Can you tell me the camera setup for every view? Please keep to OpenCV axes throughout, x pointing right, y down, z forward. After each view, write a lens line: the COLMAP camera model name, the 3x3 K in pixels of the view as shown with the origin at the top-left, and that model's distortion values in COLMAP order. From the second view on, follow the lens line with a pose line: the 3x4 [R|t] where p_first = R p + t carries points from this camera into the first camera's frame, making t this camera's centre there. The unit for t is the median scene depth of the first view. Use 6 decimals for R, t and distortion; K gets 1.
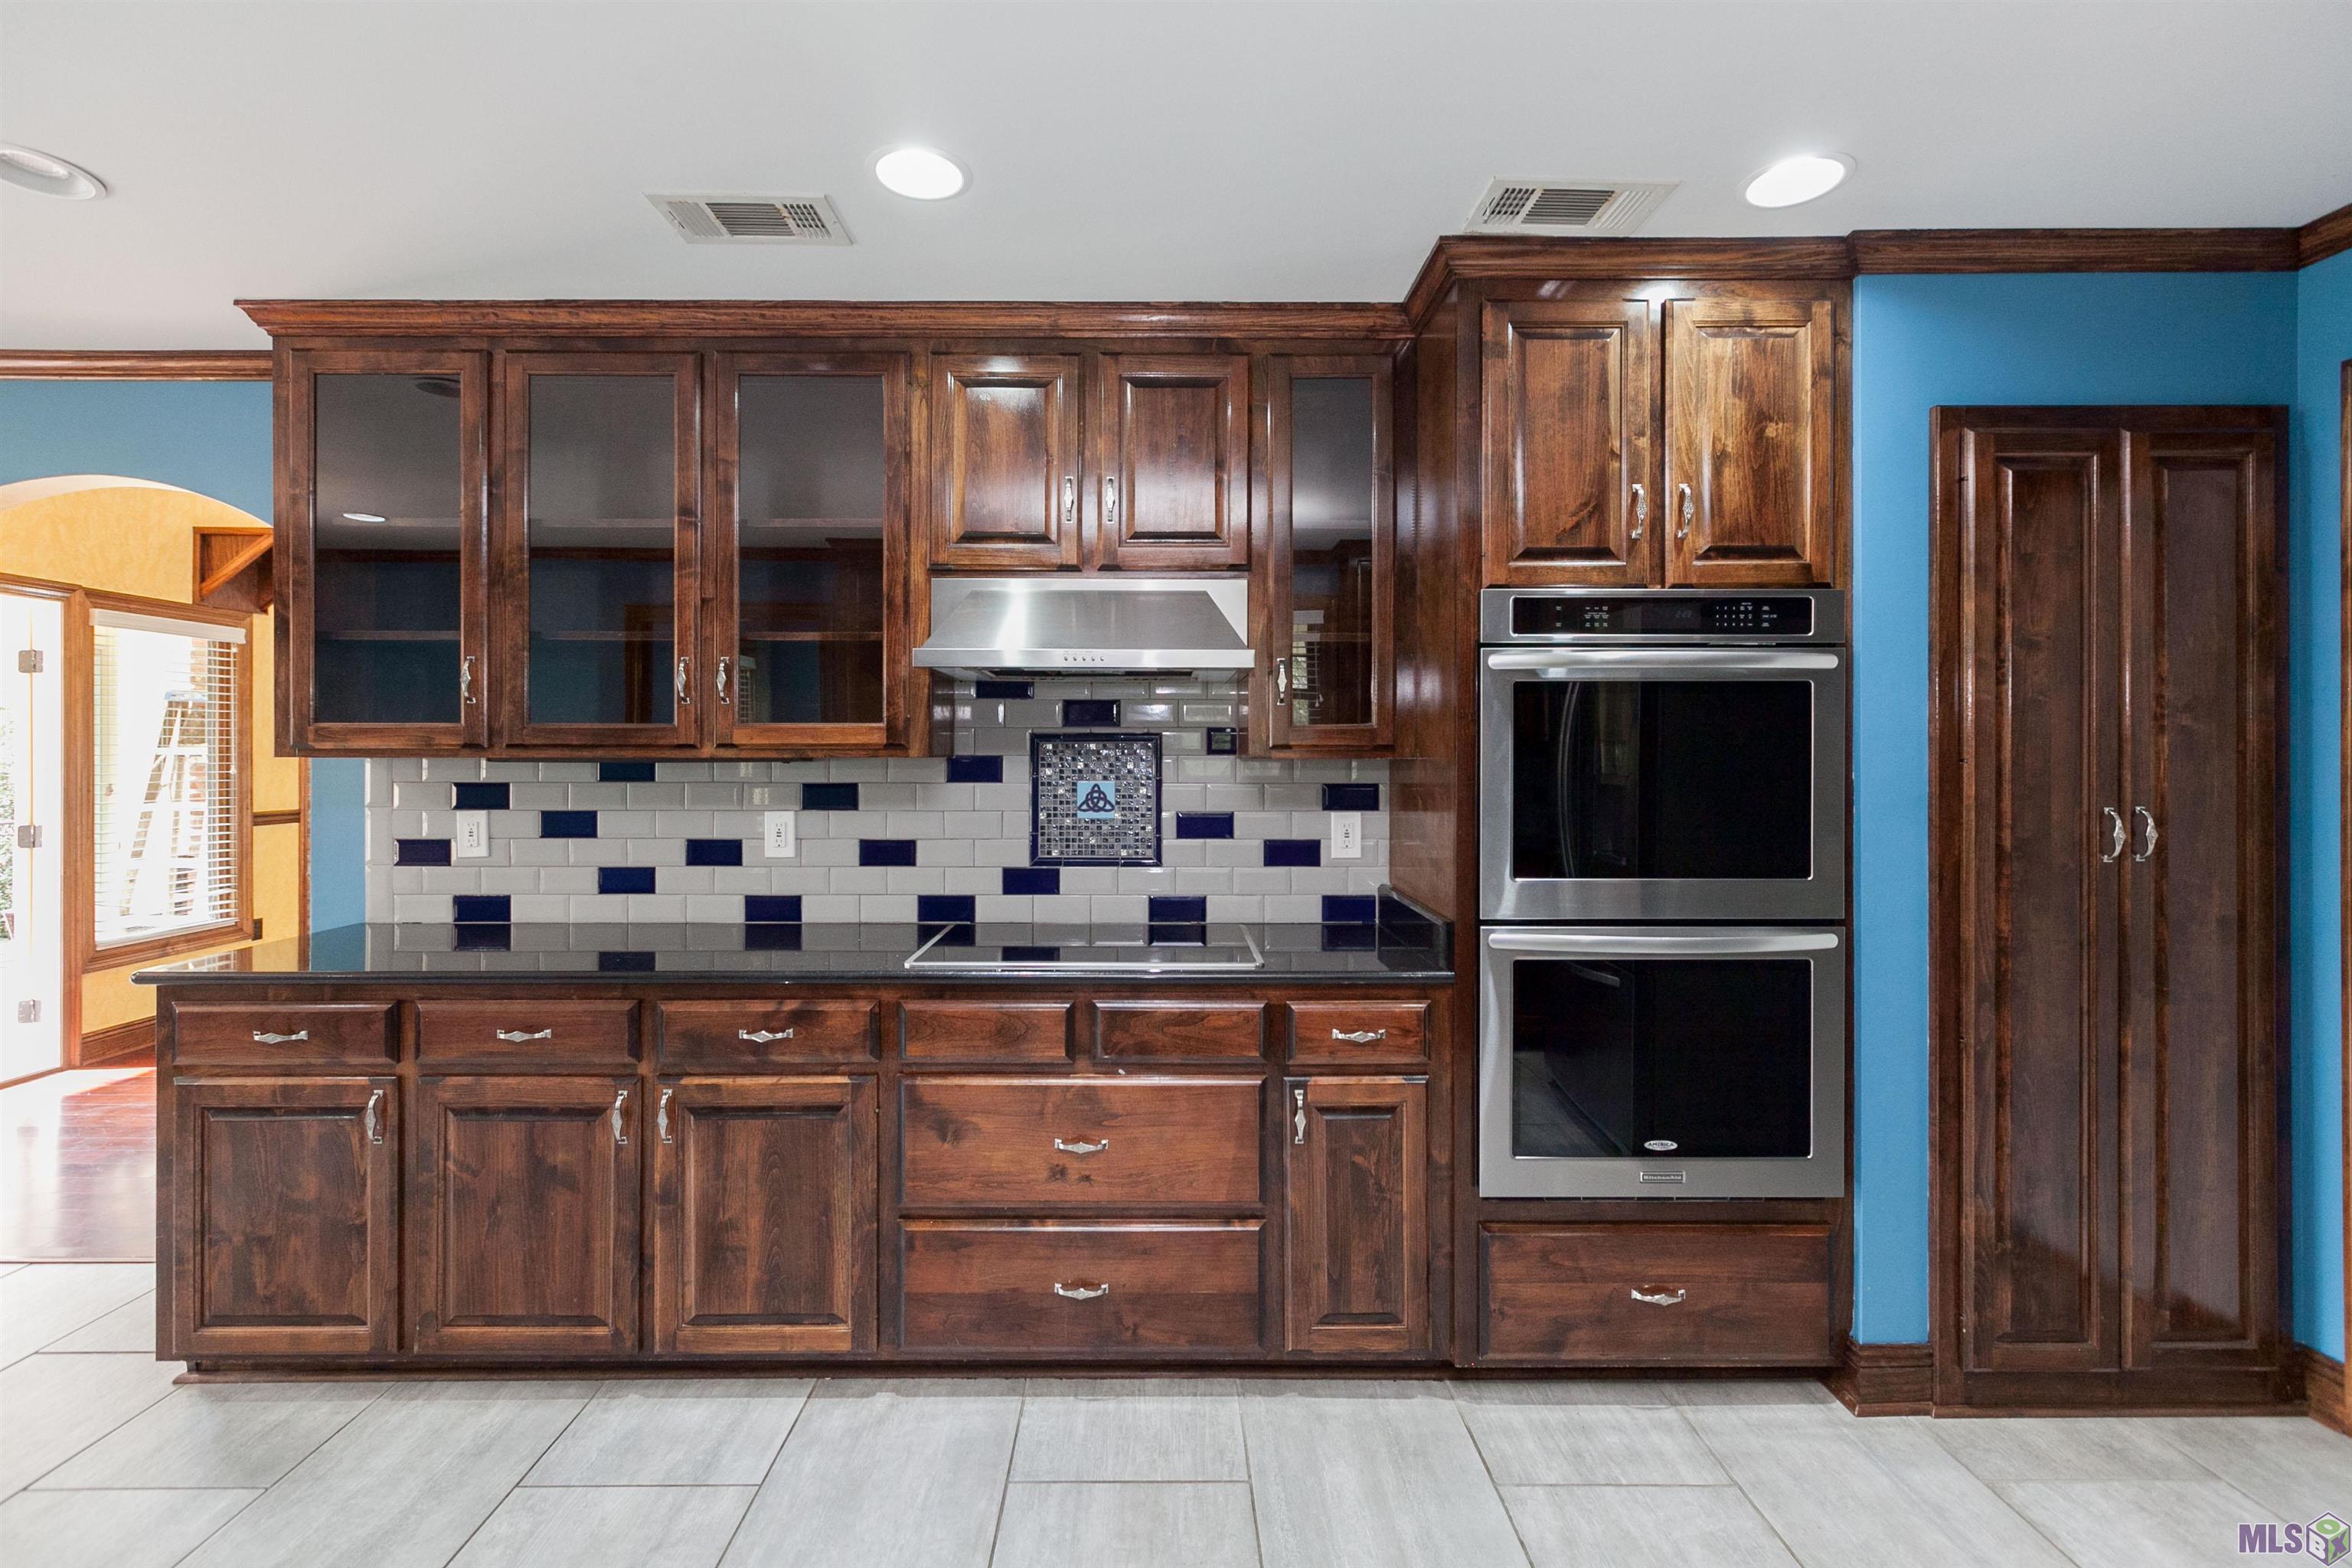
lens RADIAL K [[1054.9, 0, 1132.1], [0, 1054.9, 751.8], [0, 0, 1]] dist [0.000684, 0.000030]
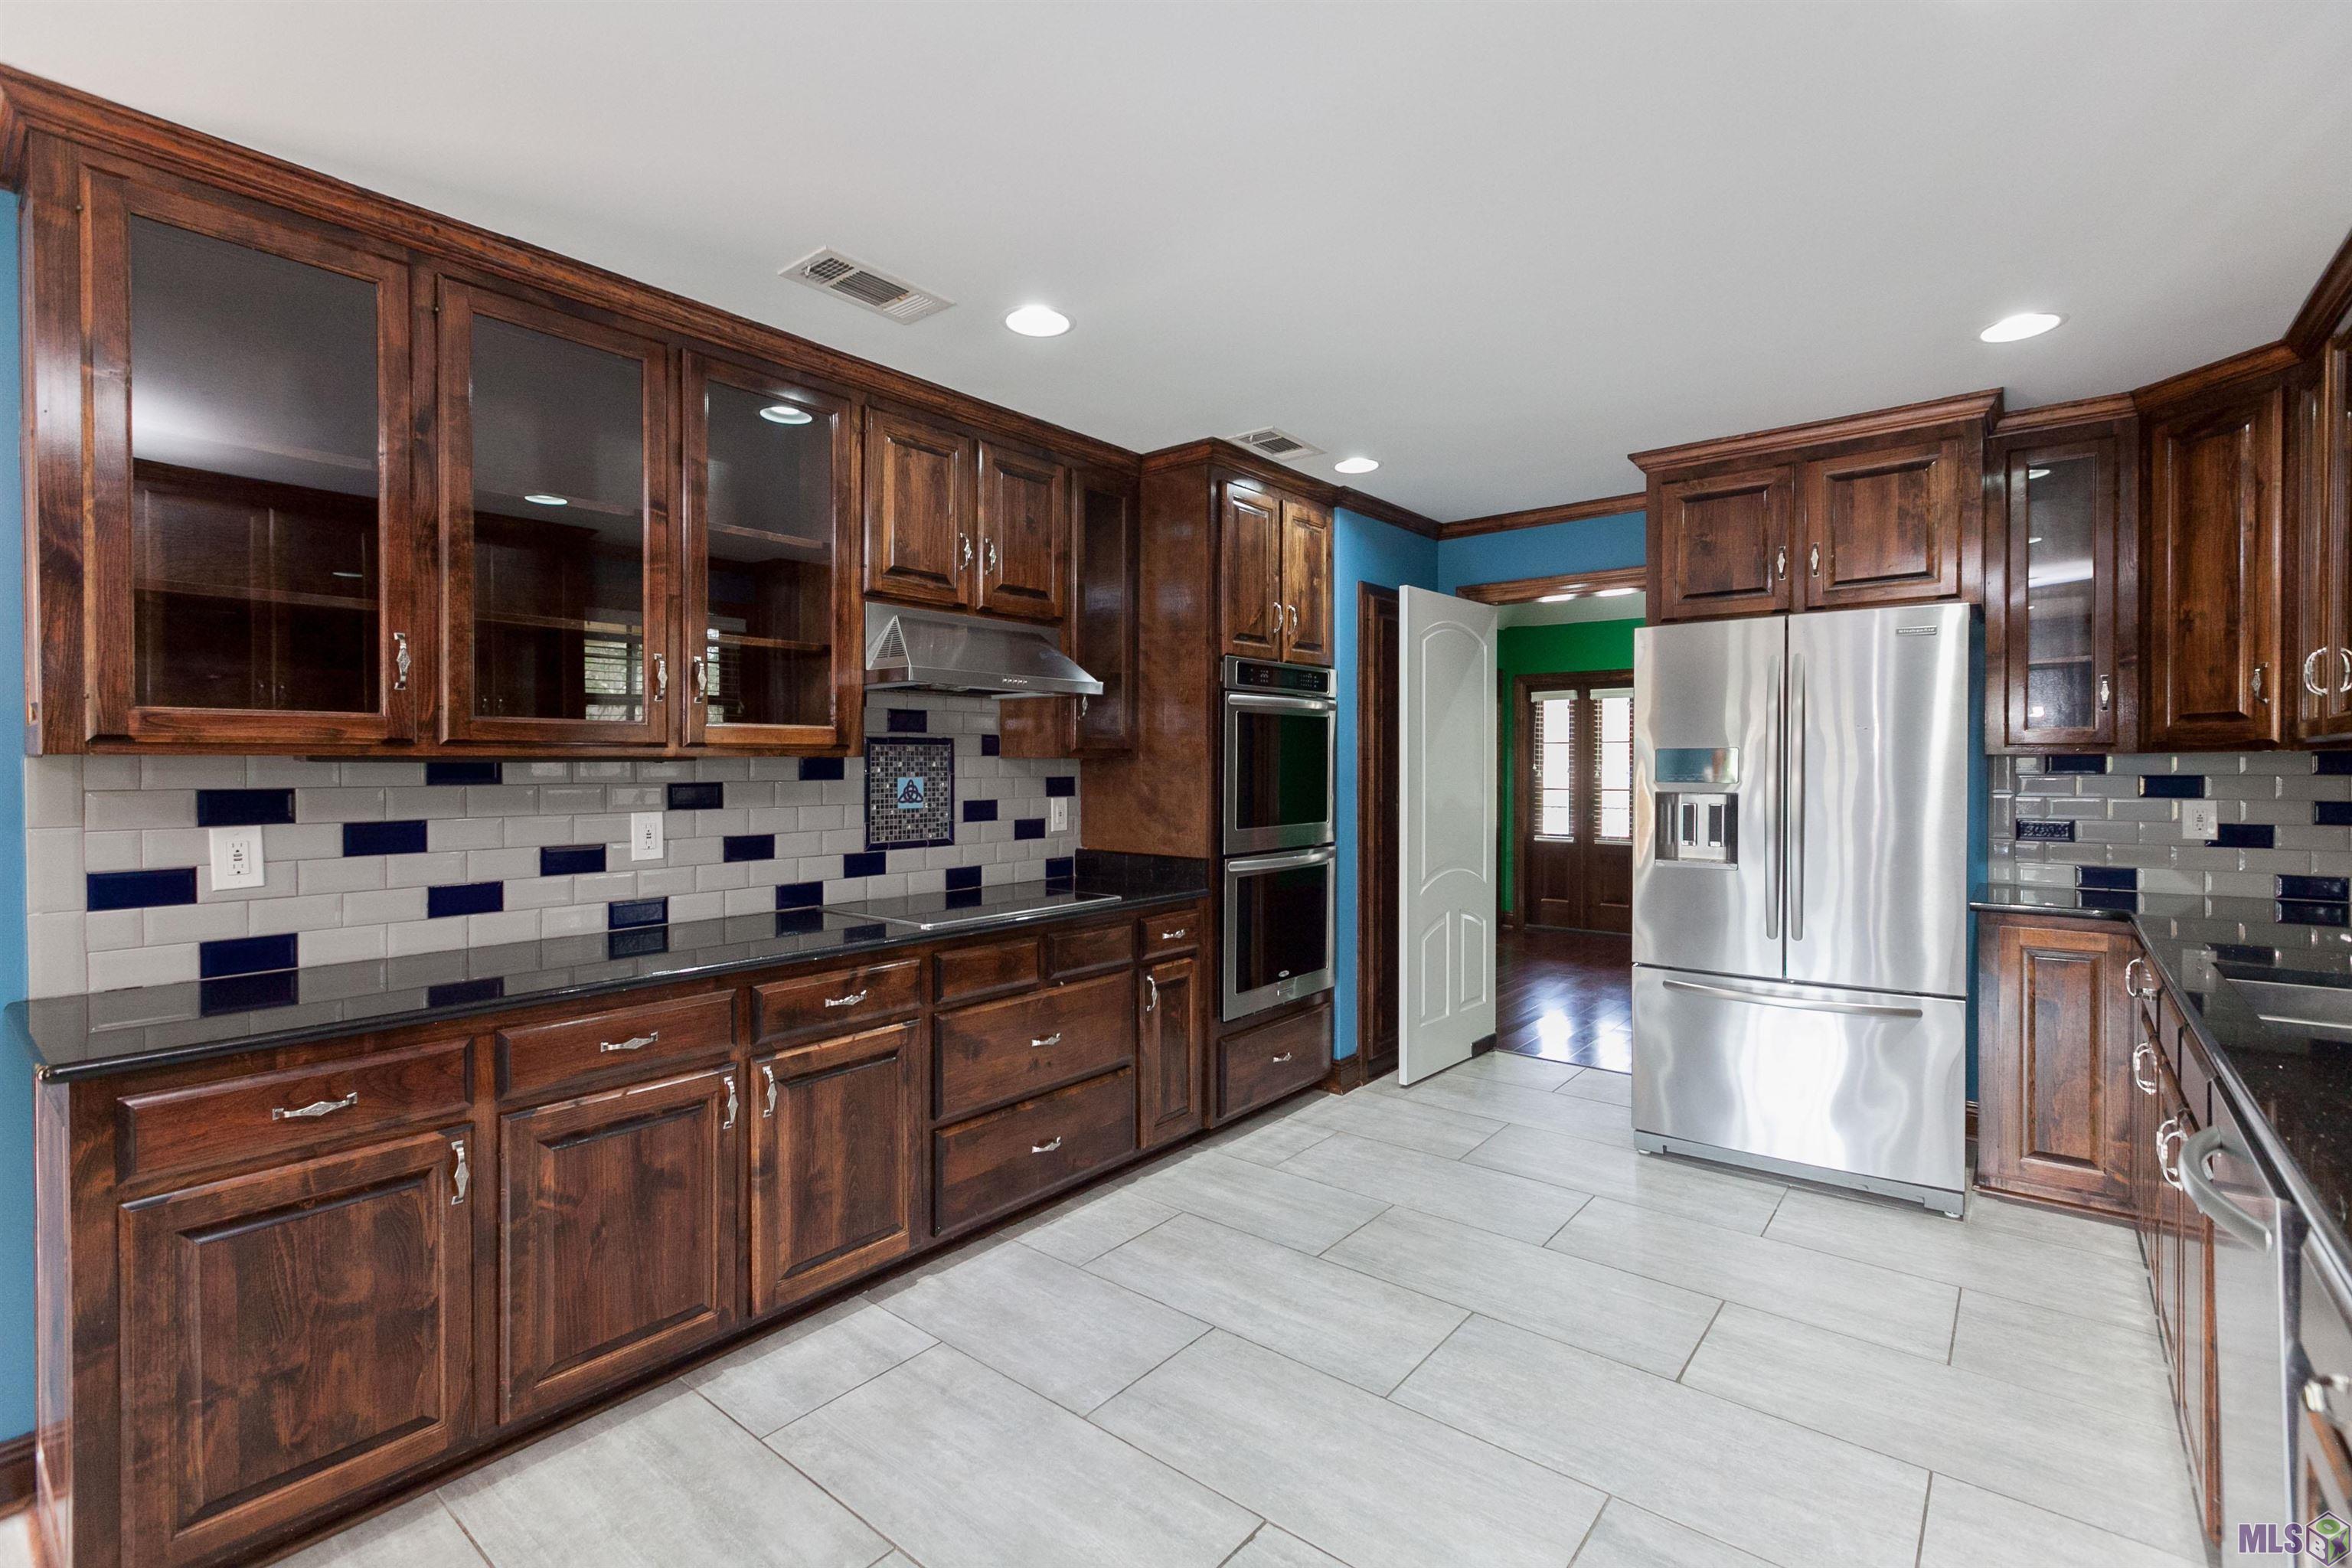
lens RADIAL K [[1074.6, 0, 1149.1], [0, 1074.6, 772.2], [0, 0, 1]] dist [0.000595, -0.000534]
pose [[0.639426, -0.008221, 0.768808, -0.908218], [-0.001270, 0.999930, 0.011749, 0.008075], [-0.768851, -0.008489, 0.639371, 0.009384]]
